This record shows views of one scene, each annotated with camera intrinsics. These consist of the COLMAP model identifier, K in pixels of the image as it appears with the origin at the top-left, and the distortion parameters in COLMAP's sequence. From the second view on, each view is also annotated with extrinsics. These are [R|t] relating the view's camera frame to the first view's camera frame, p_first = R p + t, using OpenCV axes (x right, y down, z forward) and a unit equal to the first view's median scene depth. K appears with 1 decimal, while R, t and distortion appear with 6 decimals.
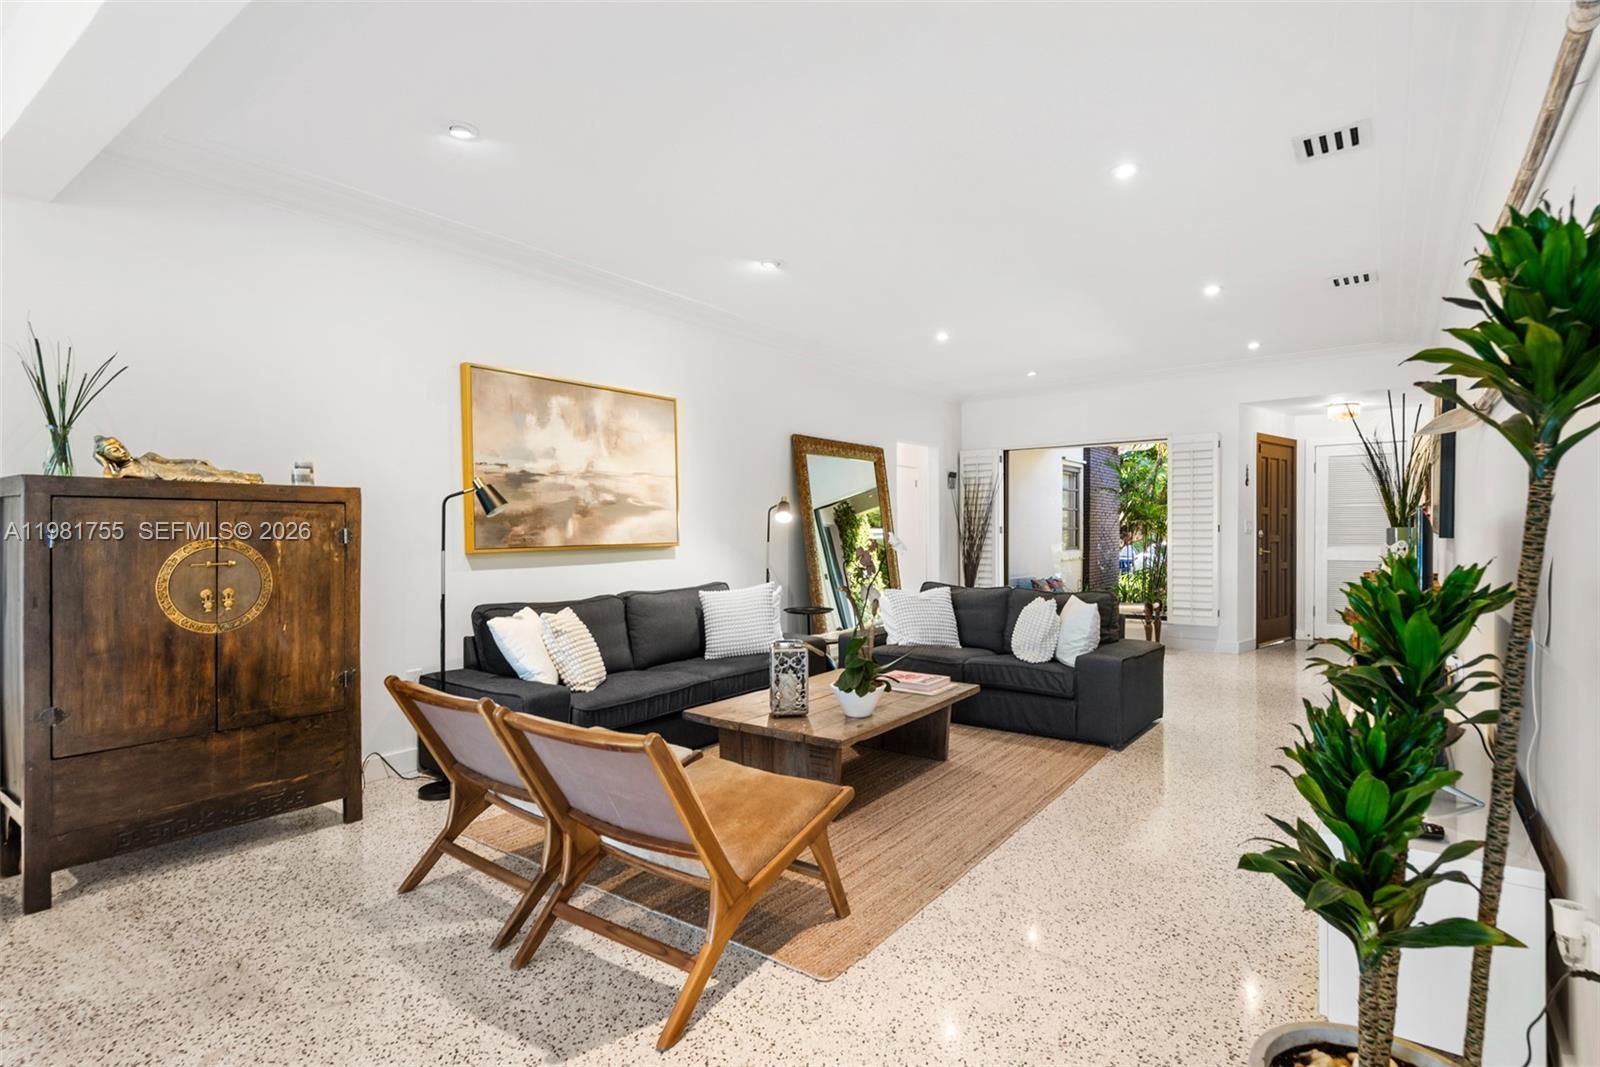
lens RADIAL K [[799.1, 0, 819.4], [0, 799.1, 542.0], [0, 0, 1]] dist [0.018613, -0.001003]
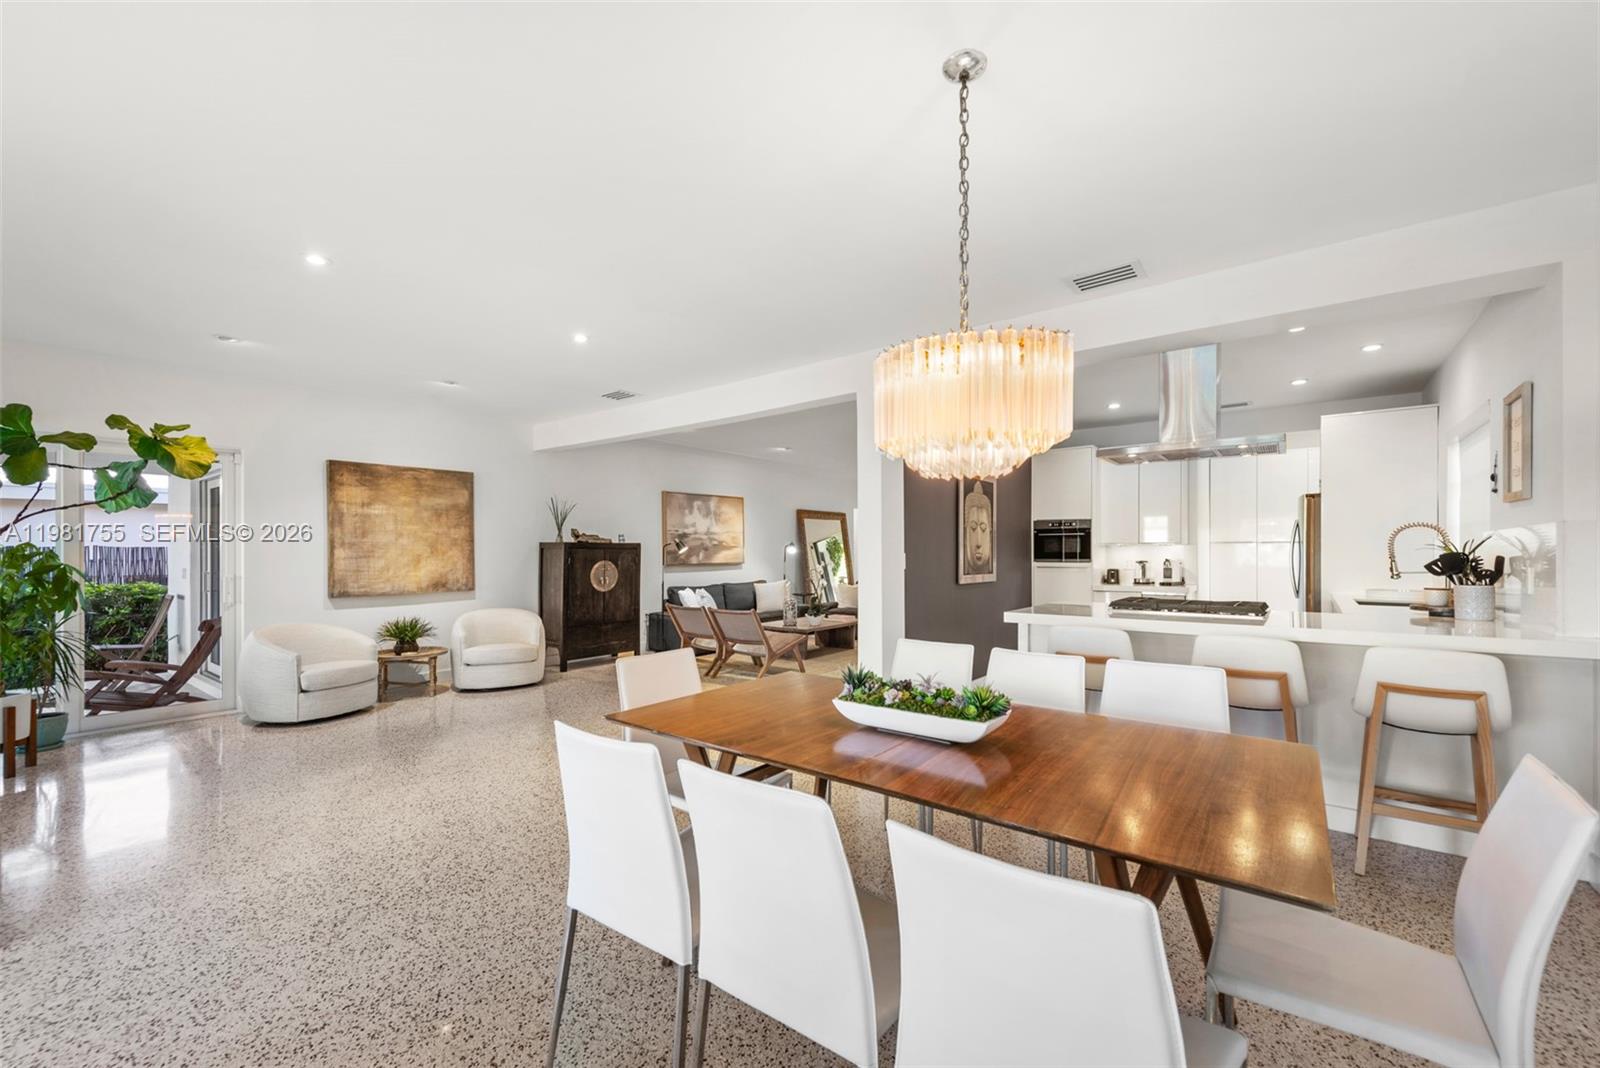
lens RADIAL K [[644.5, 0, 830.4], [0, 644.5, 549.5], [0, 0, 1]] dist [-0.008609, -0.000414]
pose [[0.999989, 0.004083, -0.002292, 0.079305], [-0.004120, 0.999854, -0.016570, -0.006475], [0.002224, 0.016579, 0.999860, -0.922800]]
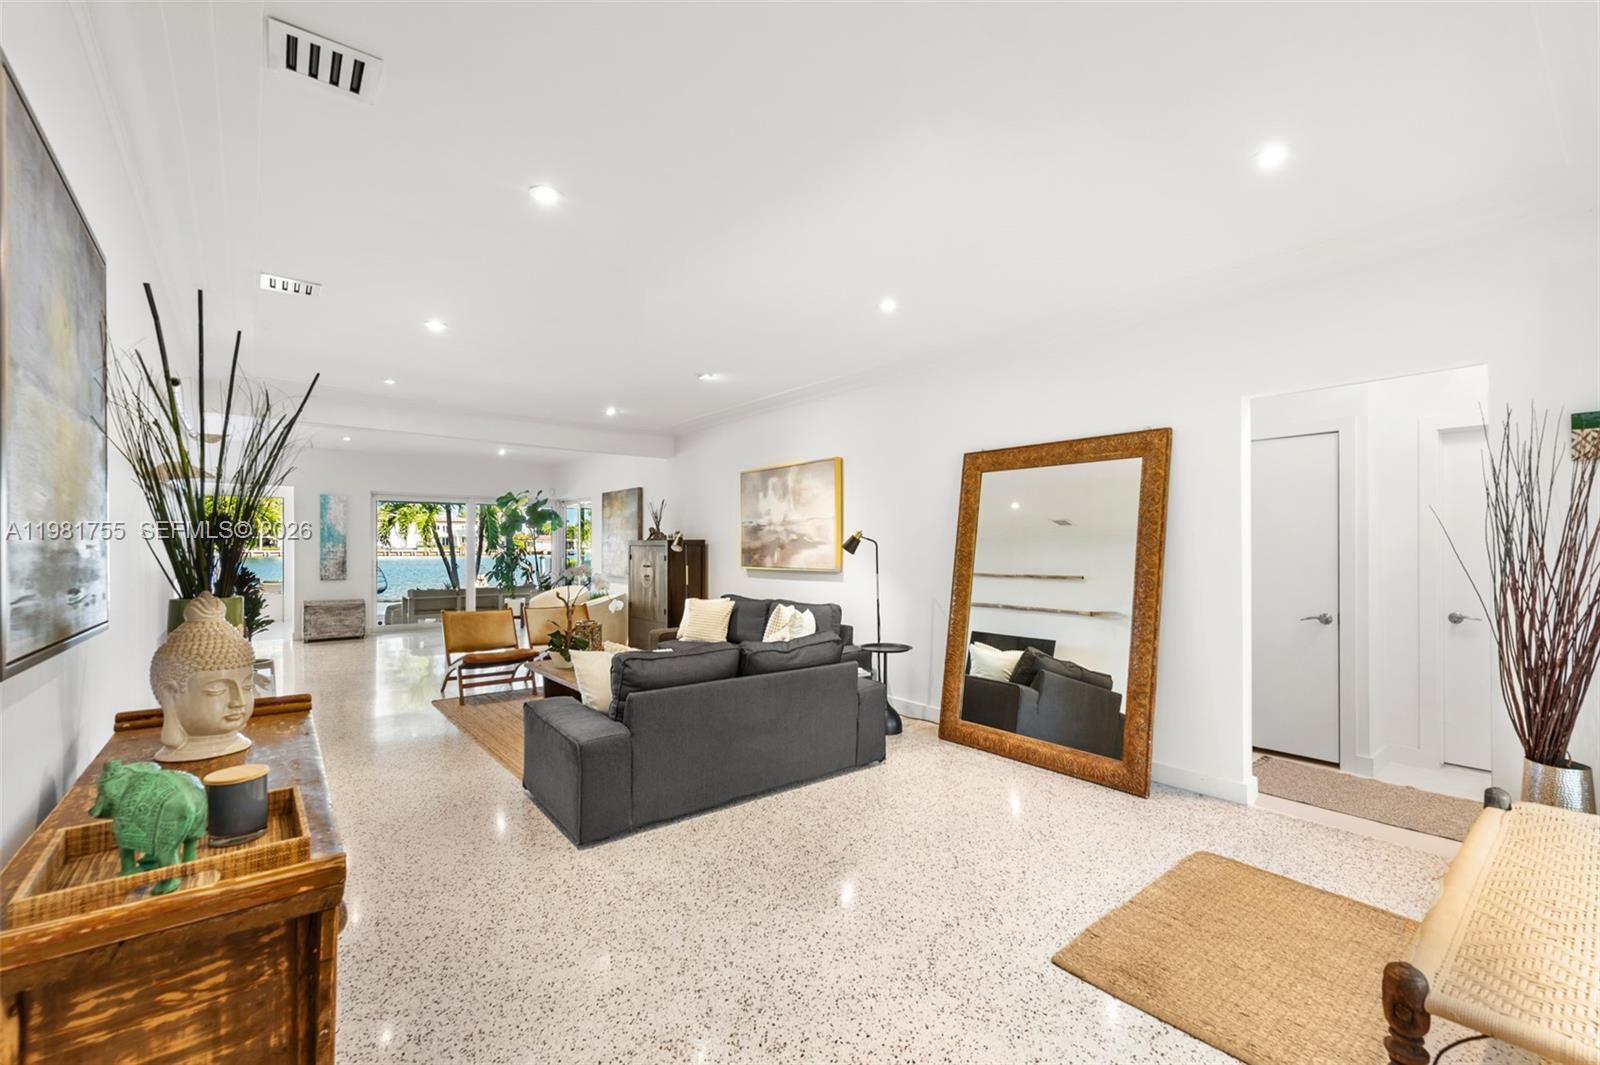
lens RADIAL K [[695.3, 0, 827.4], [0, 695.3, 542.3], [0, 0, 1]] dist [0.002747, -0.002210]
pose [[-0.265164, 0.000370, -0.964203, 1.038940], [-0.017543, 0.999833, 0.005208, -0.056525], [0.964044, 0.018296, -0.265113, 1.492210]]
